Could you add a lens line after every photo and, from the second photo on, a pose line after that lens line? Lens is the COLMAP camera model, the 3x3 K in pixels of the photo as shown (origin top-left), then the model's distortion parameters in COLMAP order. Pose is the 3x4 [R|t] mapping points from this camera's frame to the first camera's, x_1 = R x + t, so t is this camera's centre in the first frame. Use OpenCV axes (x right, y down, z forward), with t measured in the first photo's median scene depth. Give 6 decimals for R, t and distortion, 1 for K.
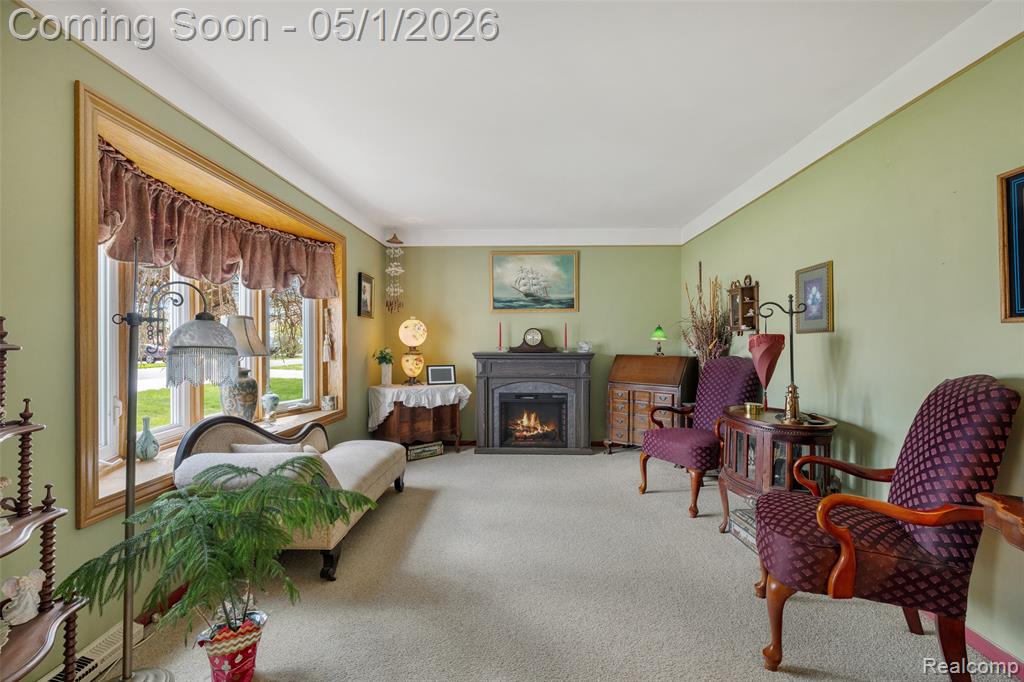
lens RADIAL K [[479.1, 0, 508.1], [0, 479.1, 340.9], [0, 0, 1]] dist [-0.009232, 0.002205]
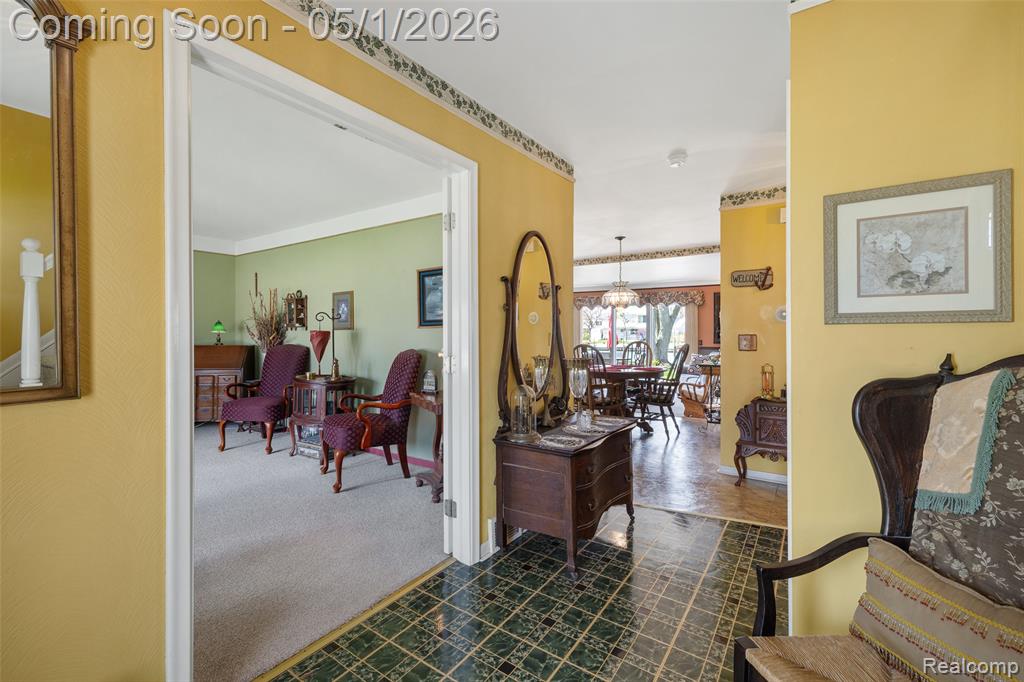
lens RADIAL K [[440.0, 0, 509.5], [0, 440.0, 336.4], [0, 0, 1]] dist [-0.001673, 0.000421]
pose [[0.547967, -0.003633, 0.836492, -0.384923], [-0.005978, 0.999948, 0.008259, -0.010242], [-0.836478, -0.009526, 0.547917, -0.408196]]
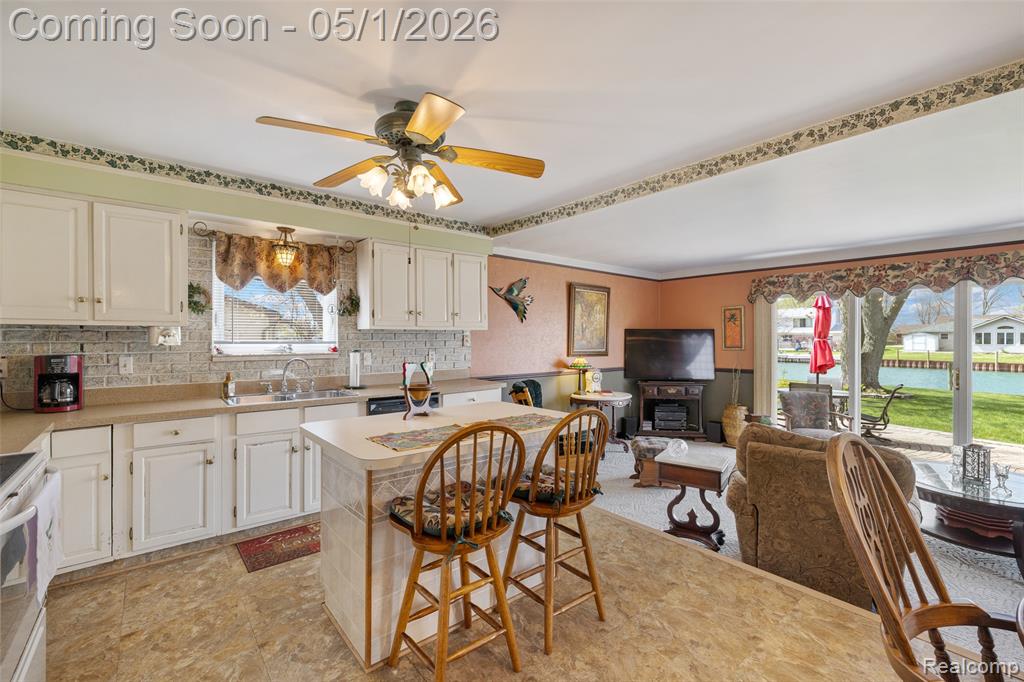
lens RADIAL K [[440.0, 0, 507.5], [0, 440.0, 340.2], [0, 0, 1]] dist [-0.001673, 0.000421]
pose [[0.754318, 0.002536, 0.656504, 1.781856], [-0.008904, 0.999940, 0.006369, -0.070505], [-0.656449, -0.010650, 0.754295, 0.967590]]
